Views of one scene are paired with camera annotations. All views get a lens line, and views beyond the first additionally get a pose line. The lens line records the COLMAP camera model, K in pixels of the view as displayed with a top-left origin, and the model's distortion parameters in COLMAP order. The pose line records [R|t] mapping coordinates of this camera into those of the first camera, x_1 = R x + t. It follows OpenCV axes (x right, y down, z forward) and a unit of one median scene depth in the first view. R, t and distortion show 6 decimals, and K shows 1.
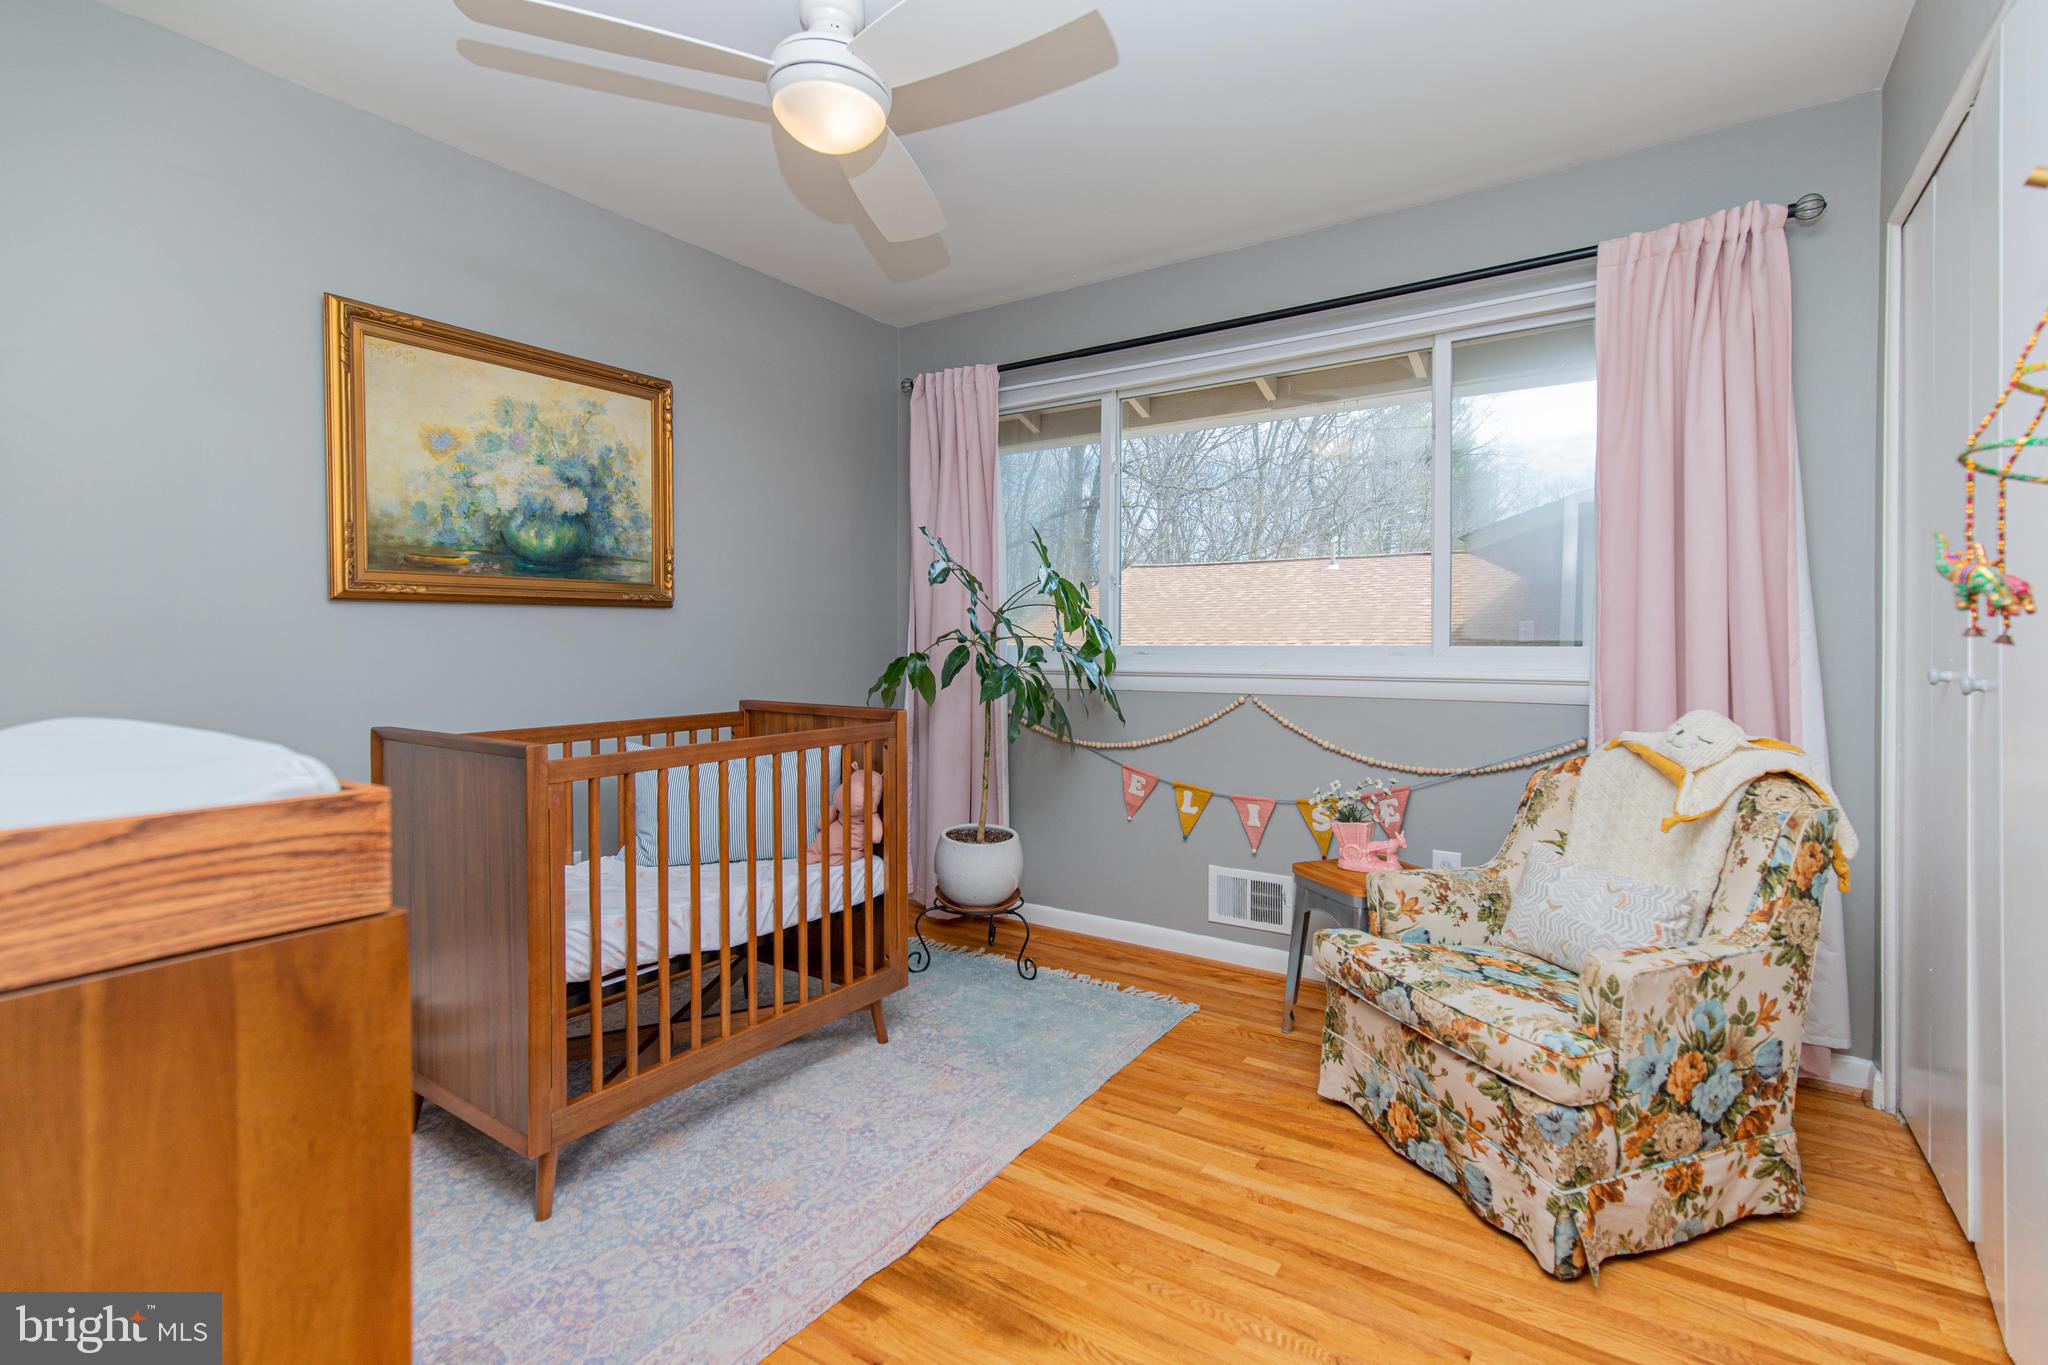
lens RADIAL K [[959.2, 0, 1023.8], [0, 959.2, 645.7], [0, 0, 1]] dist [0.001197, -0.002636]
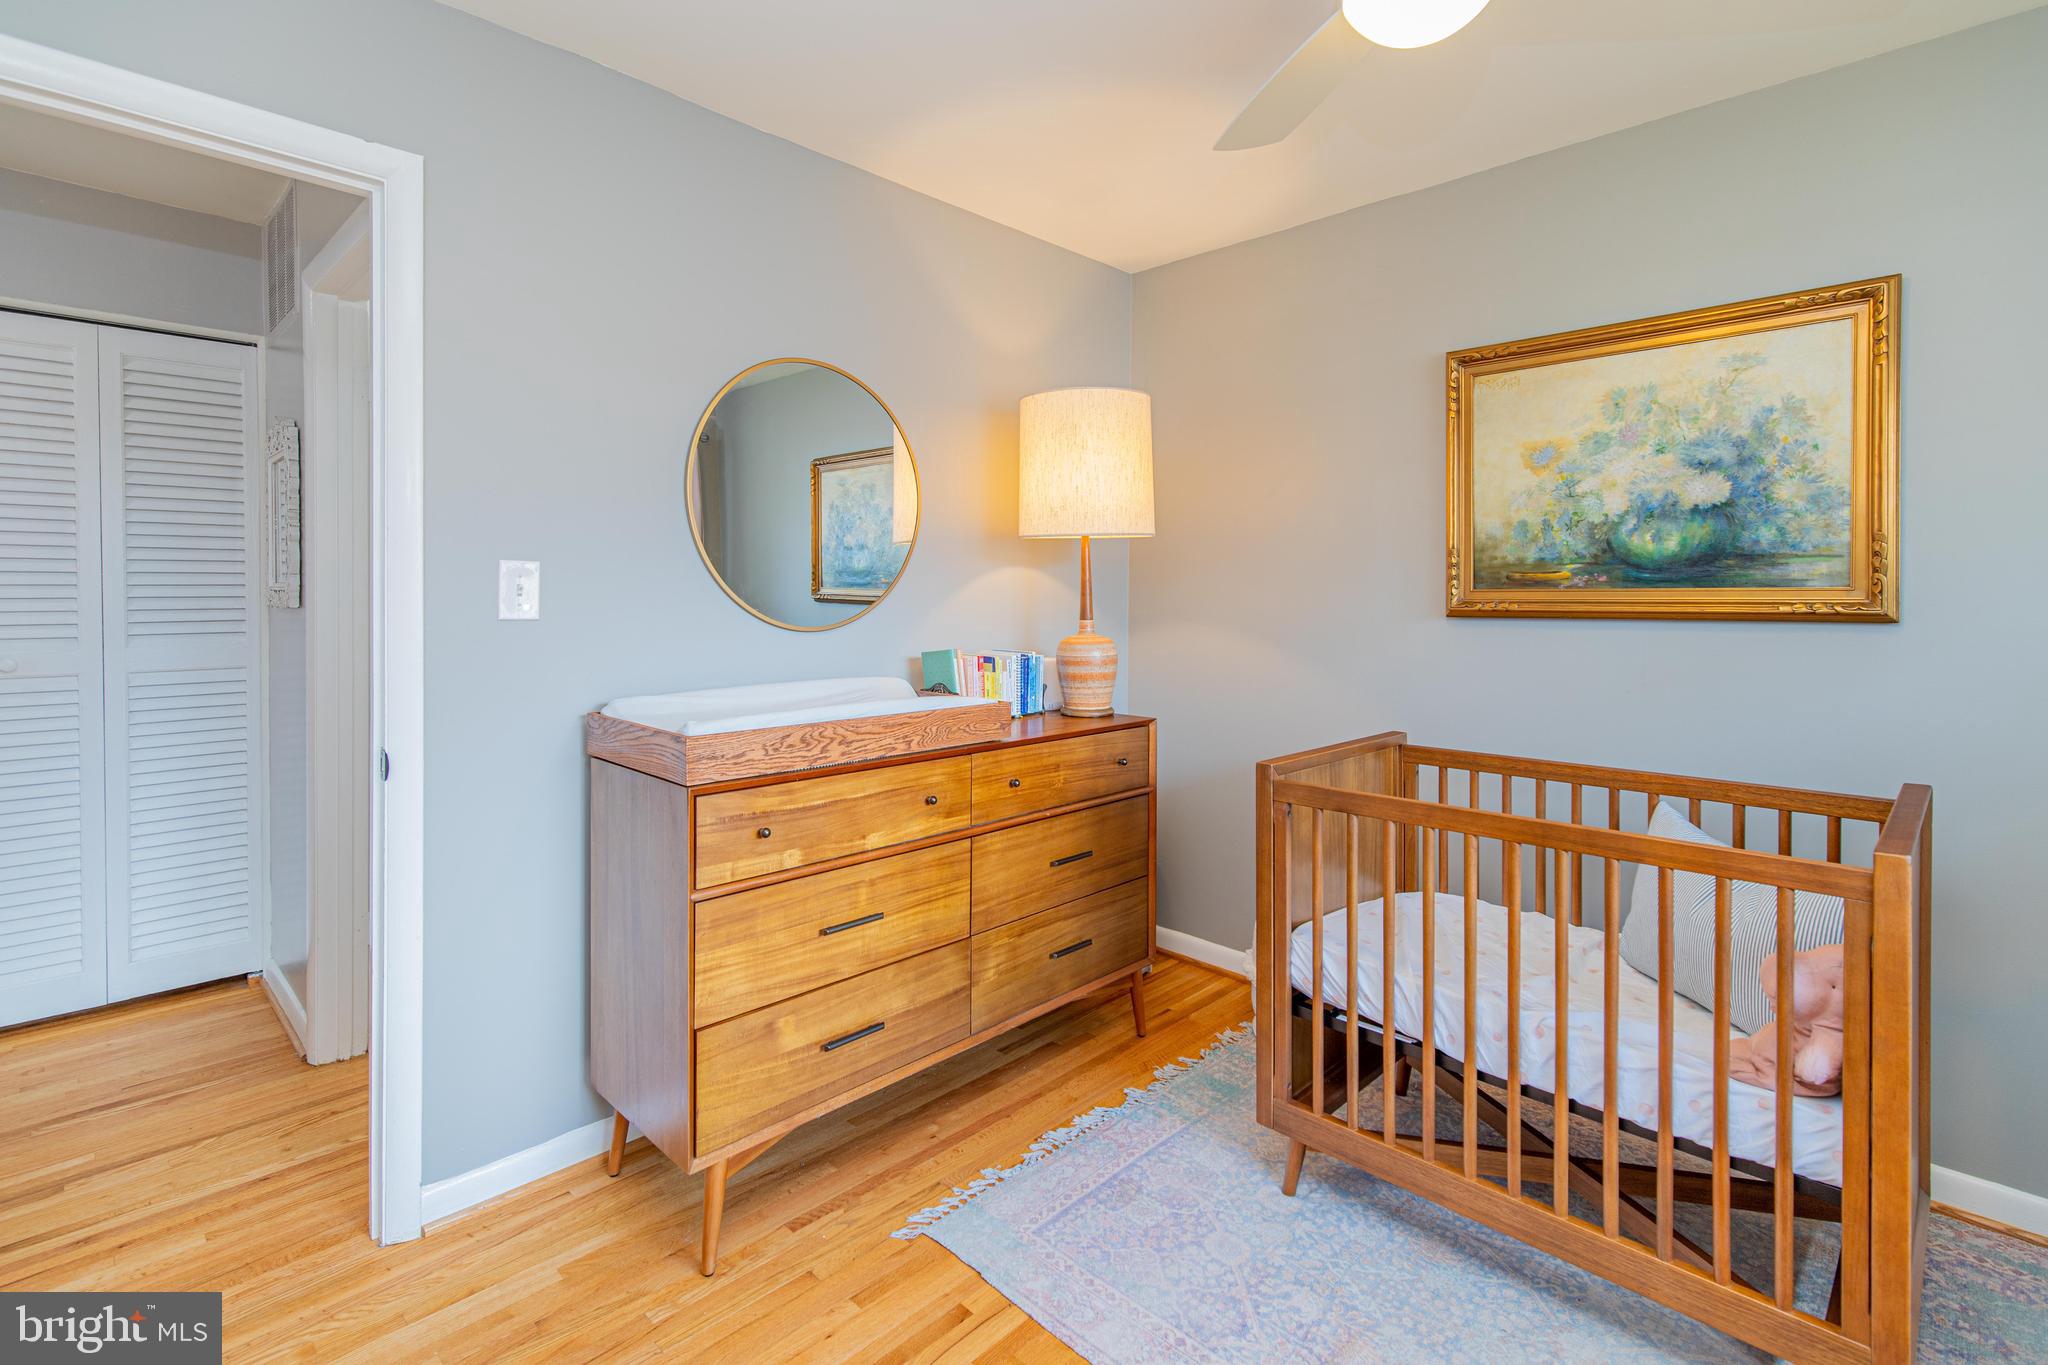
lens RADIAL K [[959.2, 0, 1038.5], [0, 959.2, 602.6], [0, 0, 1]] dist [0.001197, -0.002636]
pose [[-0.188157, -0.000375, -0.982139, 0.442117], [-0.015507, 0.999876, 0.002589, -0.053603], [0.982017, 0.015717, -0.188139, 0.644600]]
